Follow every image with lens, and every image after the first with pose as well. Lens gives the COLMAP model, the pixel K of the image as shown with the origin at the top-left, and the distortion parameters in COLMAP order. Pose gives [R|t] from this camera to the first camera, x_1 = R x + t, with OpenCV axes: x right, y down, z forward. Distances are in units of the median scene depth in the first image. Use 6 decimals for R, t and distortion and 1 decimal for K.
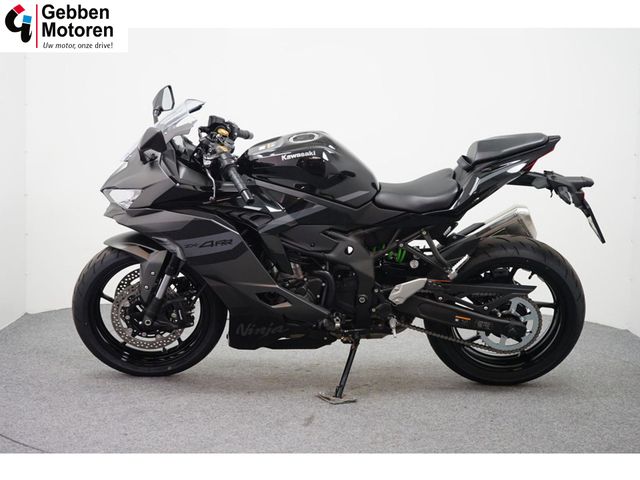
lens RADIAL K [[1090.4, 0, 320.0], [0, 1090.4, 240.0], [0, 0, 1]] dist [-0.006830, 0.011856]
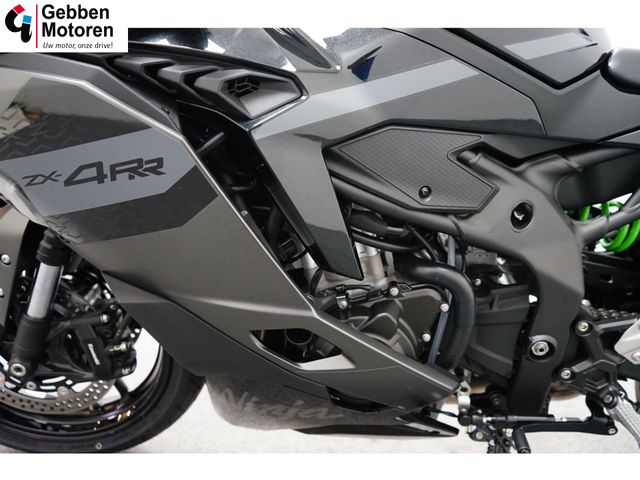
lens RADIAL K [[511.5, 0, 320.0], [0, 511.5, 240.0], [0, 0, 1]] dist [-0.001598, 0.001875]
pose [[0.997247, 0.033956, -0.065915, -0.027275], [-0.032637, 0.999247, 0.020981, 0.016579], [0.066578, -0.018772, 0.997605, 0.833238]]
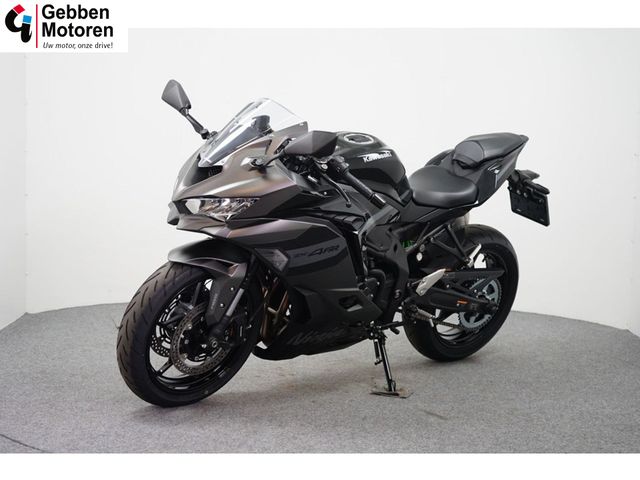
lens RADIAL K [[1090.4, 0, 320.0], [0, 1090.4, 240.0], [0, 0, 1]] dist [-0.006830, 0.011856]
pose [[0.764659, -0.068016, 0.640836, -0.687688], [0.056242, 0.997664, 0.038779, -0.042035], [-0.641977, 0.006389, 0.766698, 0.258142]]
